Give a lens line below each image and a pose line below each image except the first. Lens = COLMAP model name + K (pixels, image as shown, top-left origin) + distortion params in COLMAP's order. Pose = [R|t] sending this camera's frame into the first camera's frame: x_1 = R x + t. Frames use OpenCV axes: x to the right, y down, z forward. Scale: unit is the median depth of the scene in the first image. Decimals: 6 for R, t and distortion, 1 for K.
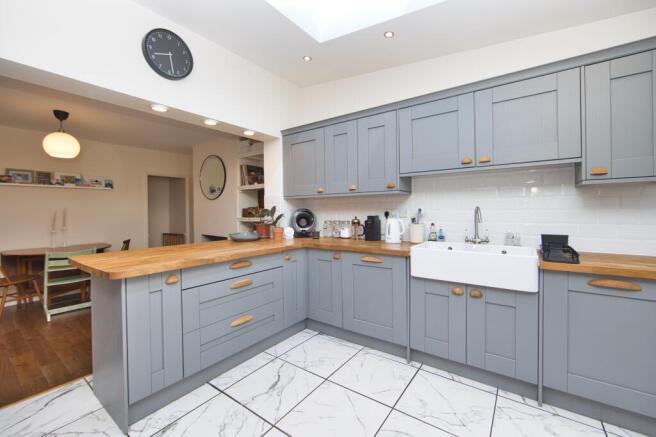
lens RADIAL K [[271.3, 0, 329.5], [0, 271.3, 210.1], [0, 0, 1]] dist [-0.001102, 0.000003]
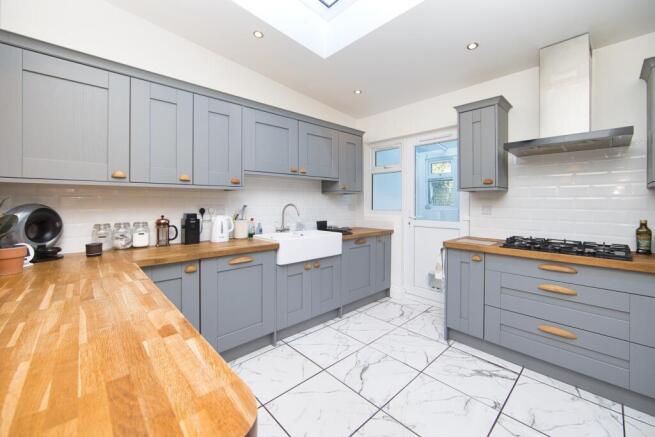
lens RADIAL K [[267.6, 0, 329.0], [0, 267.6, 203.3], [0, 0, 1]] dist [-0.000903, -0.000239]
pose [[0.200614, 0.010738, 0.979611, -0.634694], [0.000770, 0.999938, -0.011118, -0.001196], [-0.979670, 0.002985, 0.200594, 0.491109]]
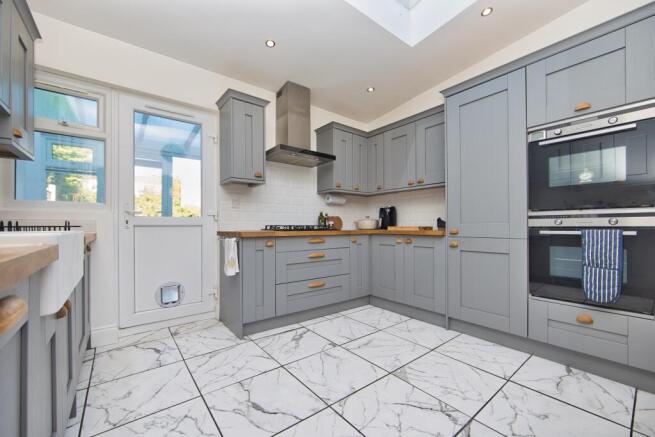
lens RADIAL K [[266.3, 0, 328.4], [0, 266.3, 226.5], [0, 0, 1]] dist [-0.000910, -0.000088]
pose [[-0.960890, 0.018808, 0.276290, -0.119916], [0.019152, 0.999816, -0.001453, 0.116878], [-0.276266, 0.003896, -0.961073, 1.045870]]
